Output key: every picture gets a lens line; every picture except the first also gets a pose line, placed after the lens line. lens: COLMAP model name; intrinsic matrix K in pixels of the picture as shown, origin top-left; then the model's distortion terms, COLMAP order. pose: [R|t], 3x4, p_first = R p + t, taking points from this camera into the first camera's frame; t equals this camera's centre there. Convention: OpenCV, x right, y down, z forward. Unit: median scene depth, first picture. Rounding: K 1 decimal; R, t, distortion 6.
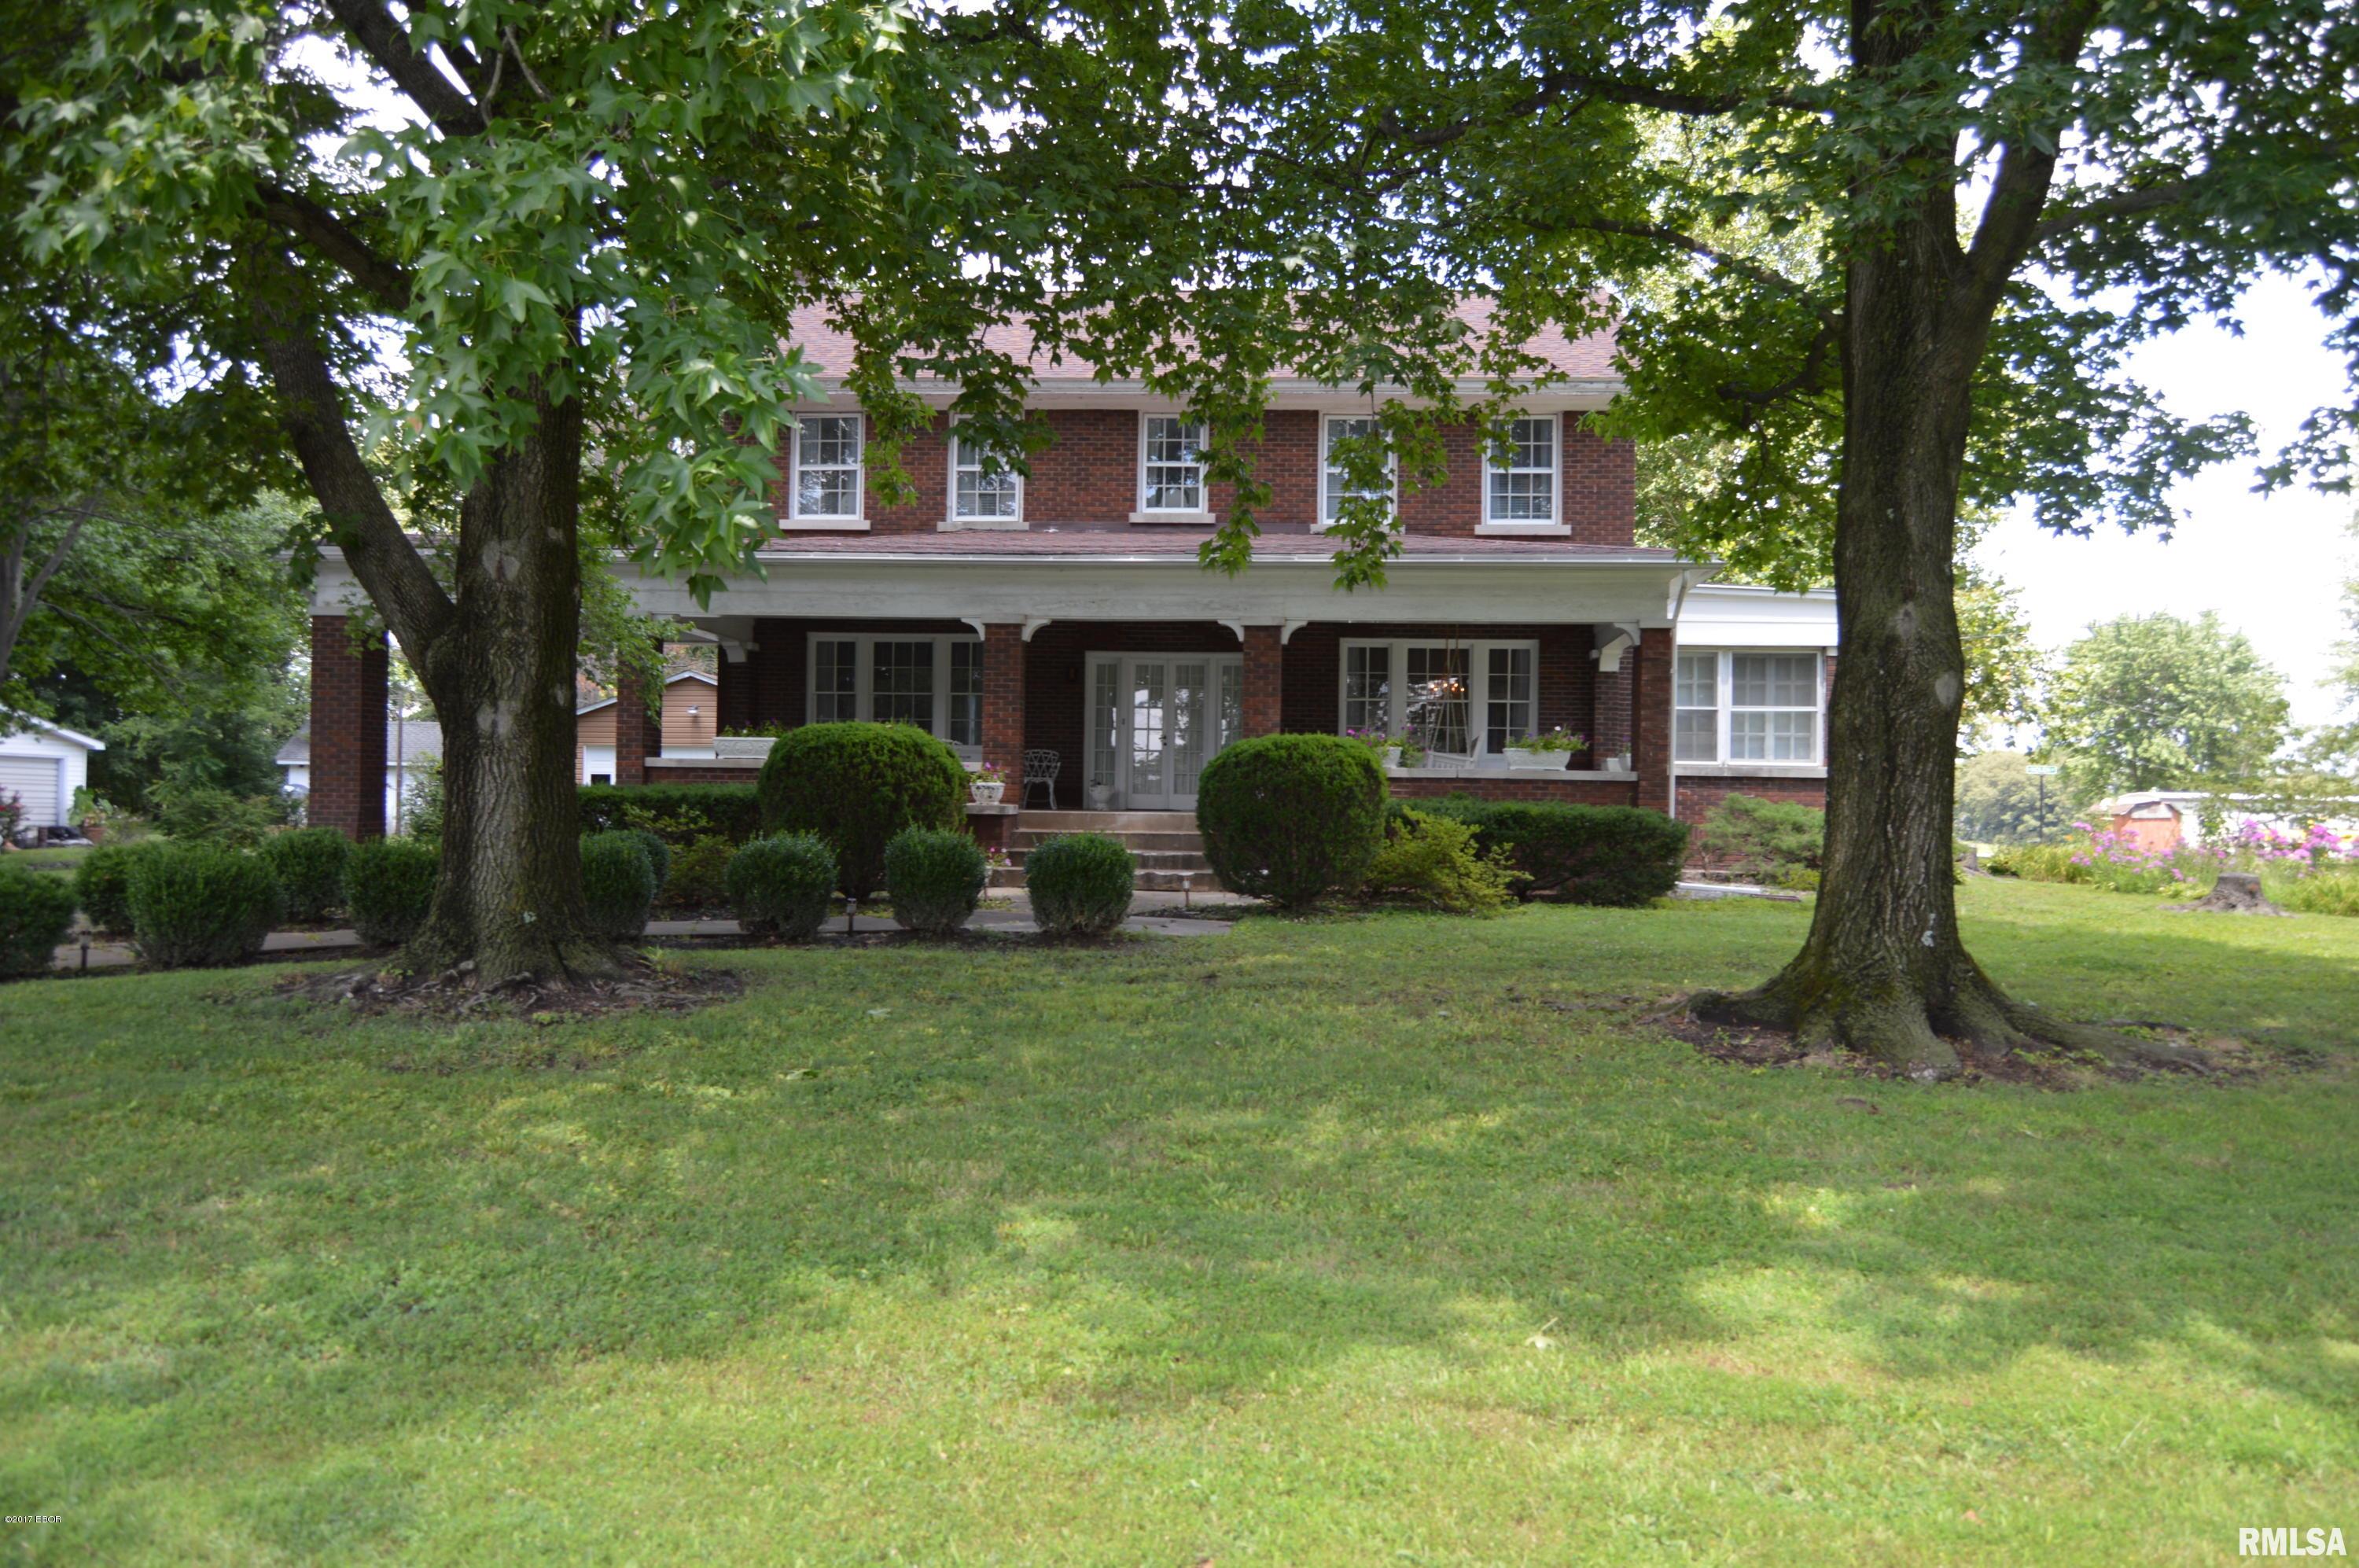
lens RADIAL K [[1870.3, 0, 1190.5], [0, 1870.3, 789.3], [0, 0, 1]] dist [-0.018275, 0.009482]
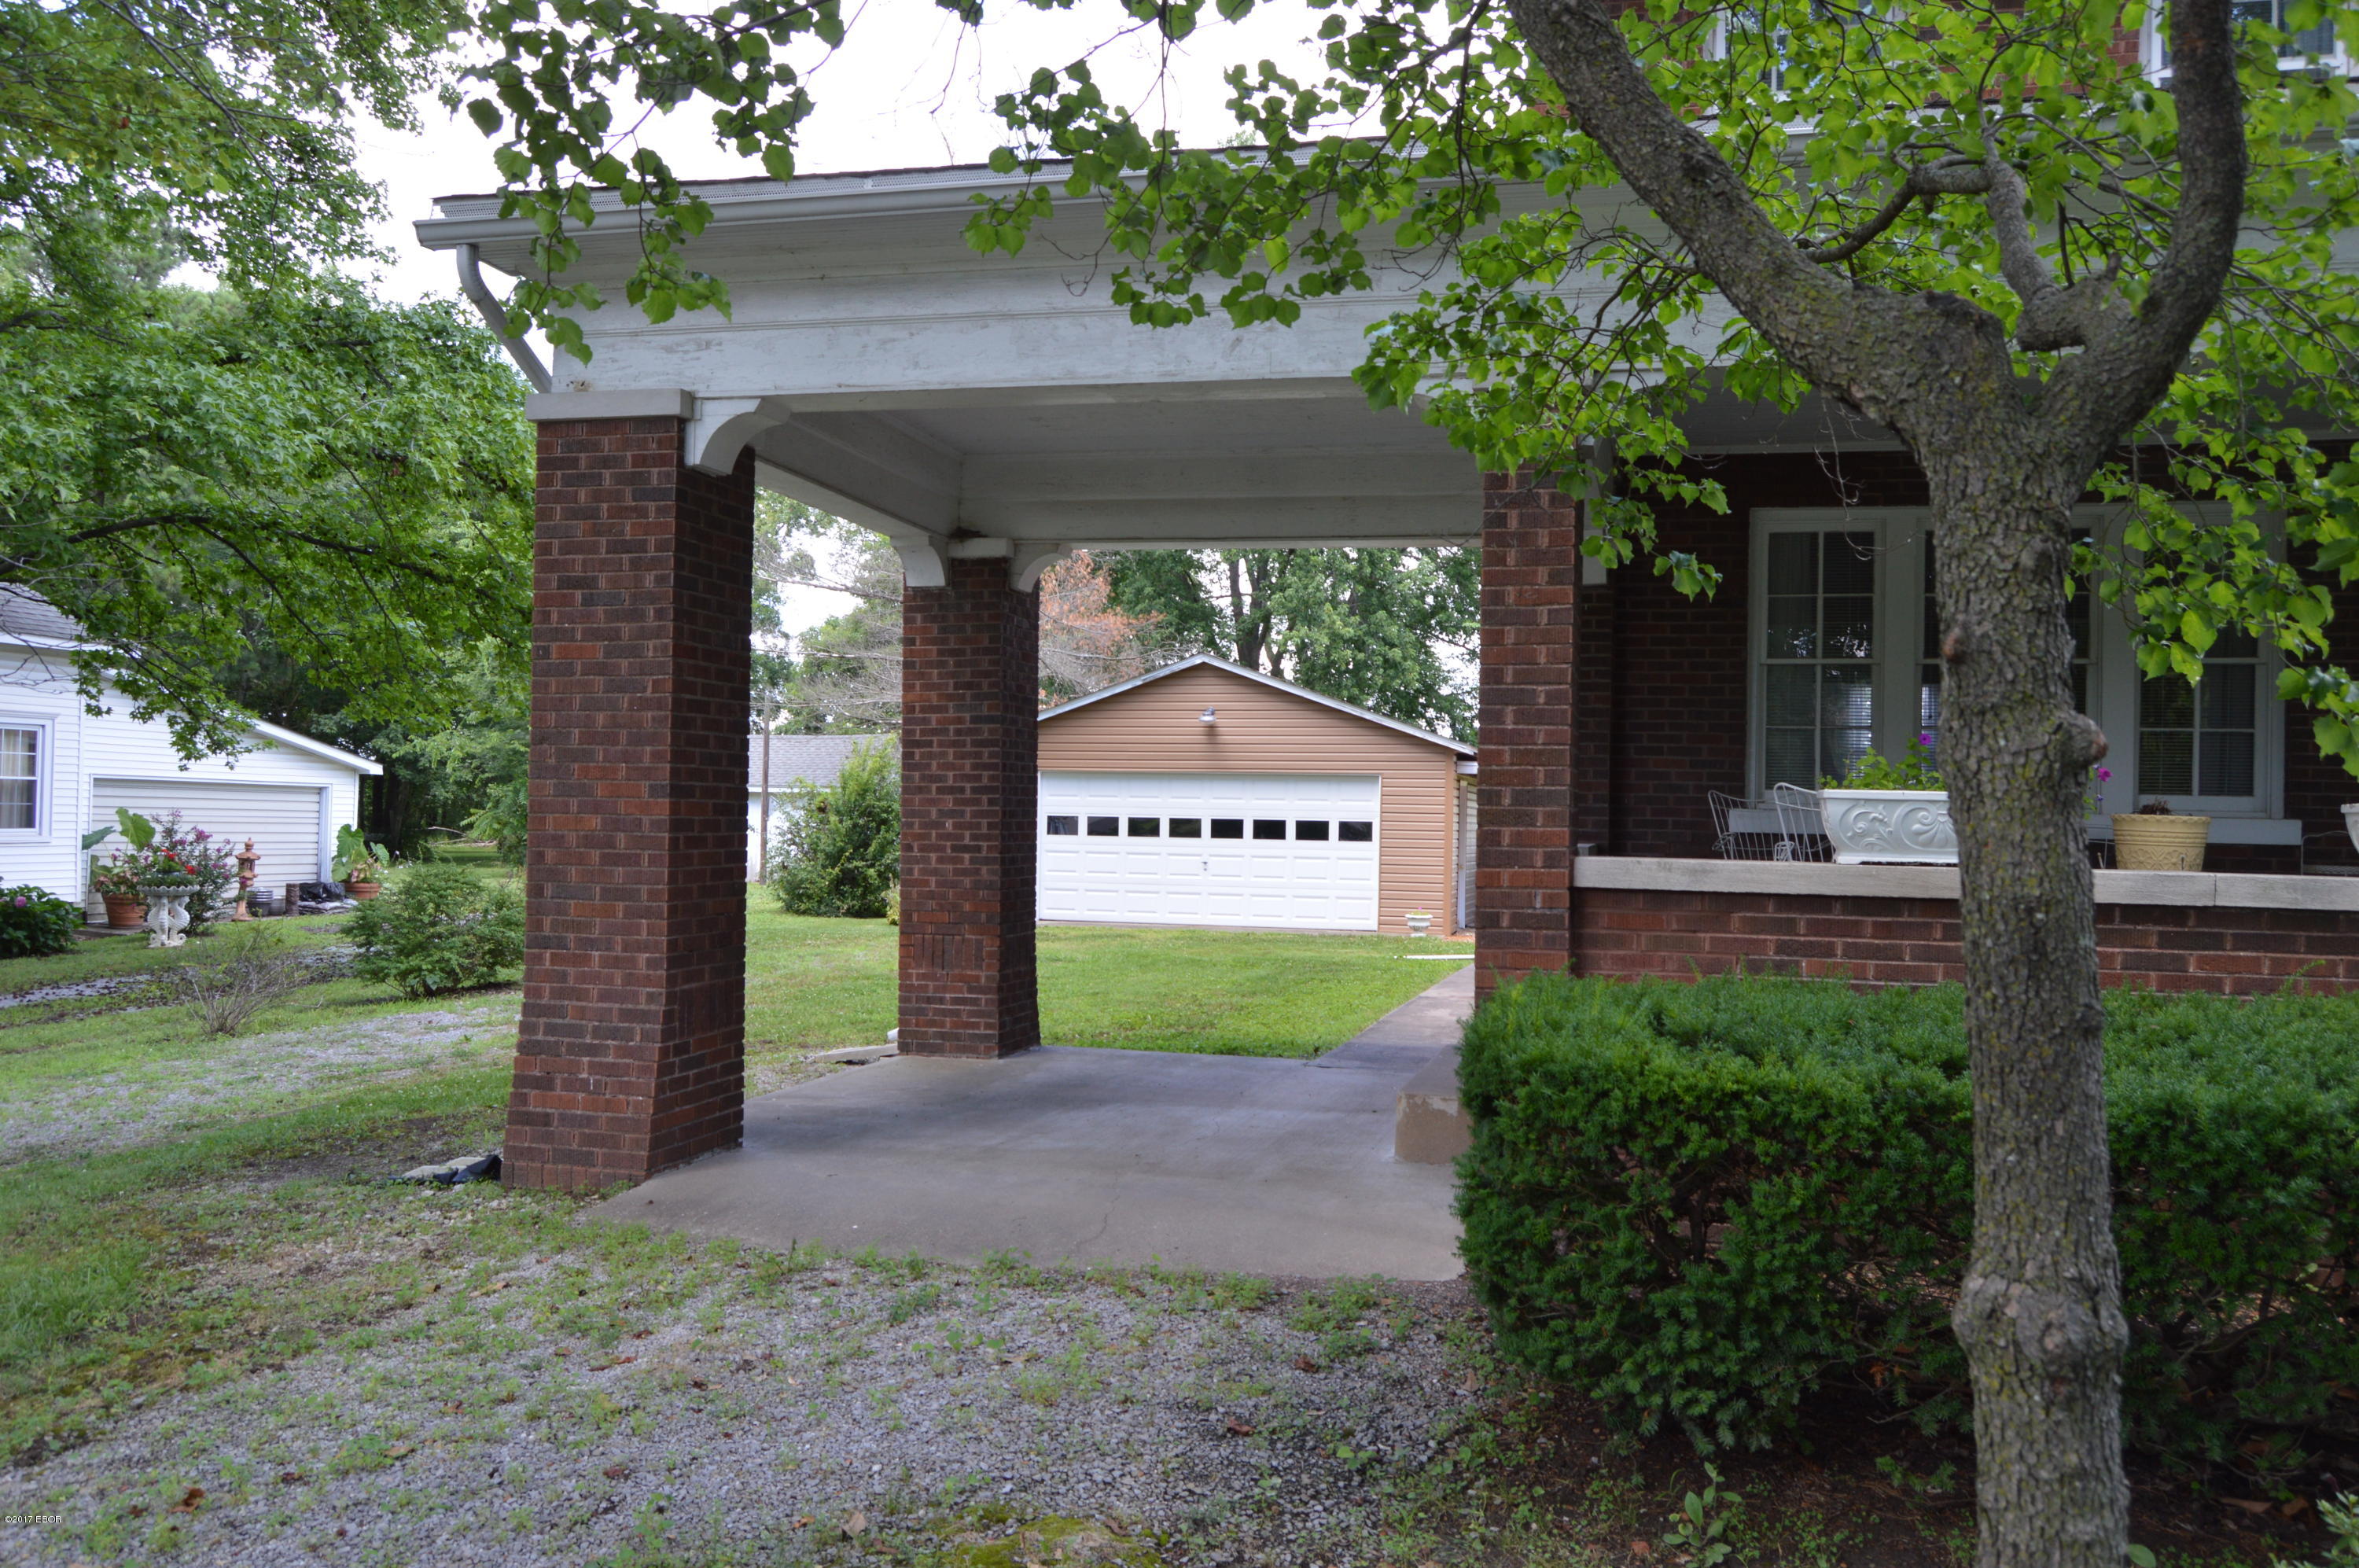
lens RADIAL K [[1870.3, 0, 1179.4], [0, 1870.3, 783.6], [0, 0, 1]] dist [-0.018275, 0.009482]
pose [[0.983561, 0.001753, -0.180565, -0.149250], [-0.003332, 0.999959, -0.008443, -0.013069], [0.180543, 0.008906, 0.983527, 0.348327]]
